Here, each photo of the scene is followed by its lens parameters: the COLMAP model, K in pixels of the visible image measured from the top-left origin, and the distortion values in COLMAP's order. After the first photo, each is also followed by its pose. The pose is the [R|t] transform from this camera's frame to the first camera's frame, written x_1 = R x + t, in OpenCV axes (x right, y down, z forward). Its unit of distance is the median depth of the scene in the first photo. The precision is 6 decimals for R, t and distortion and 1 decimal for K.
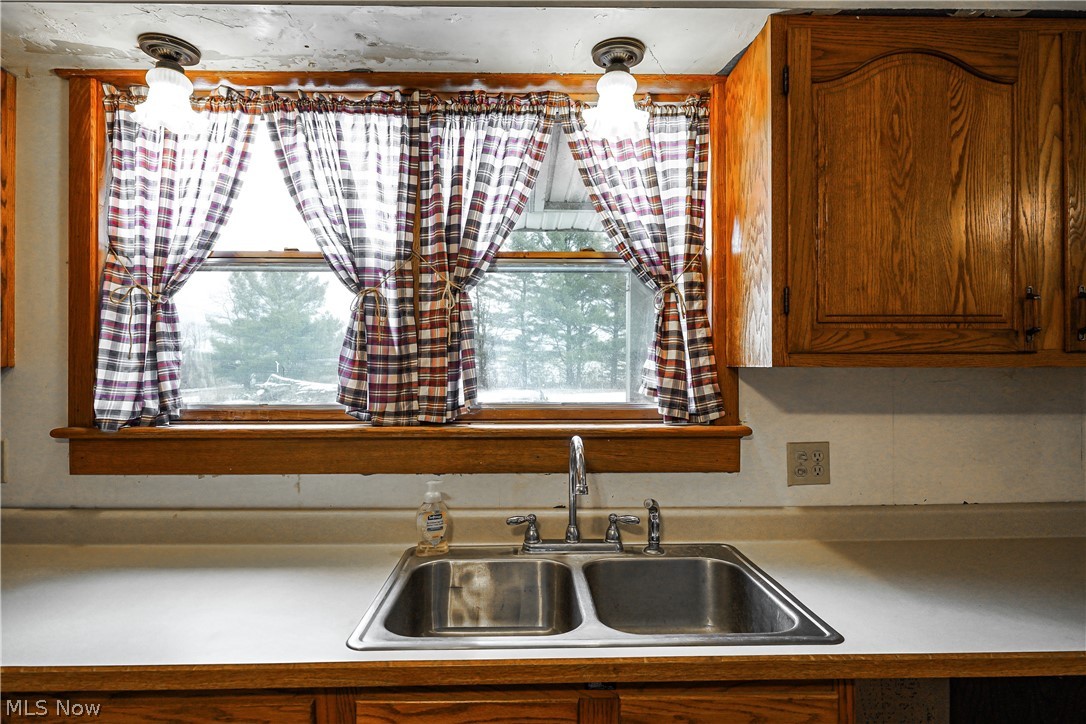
lens RADIAL K [[564.8, 0, 541.6], [0, 564.8, 369.4], [0, 0, 1]] dist [0.003754, 0.000360]
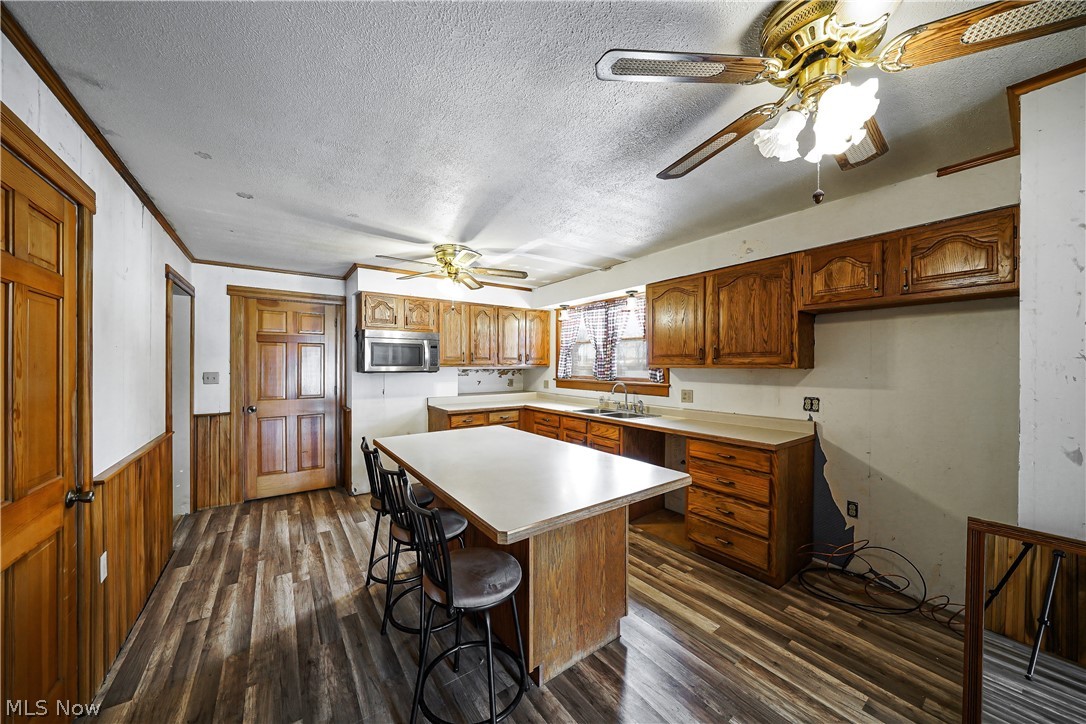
lens RADIAL K [[375.9, 0, 544.0], [0, 375.9, 365.4], [0, 0, 1]] dist [-0.010353, 0.000592]
pose [[0.556780, 0.001403, -0.830658, 1.880402], [0.001711, 0.999995, 0.002836, -0.025503], [0.830658, -0.003000, 0.556775, -0.972499]]
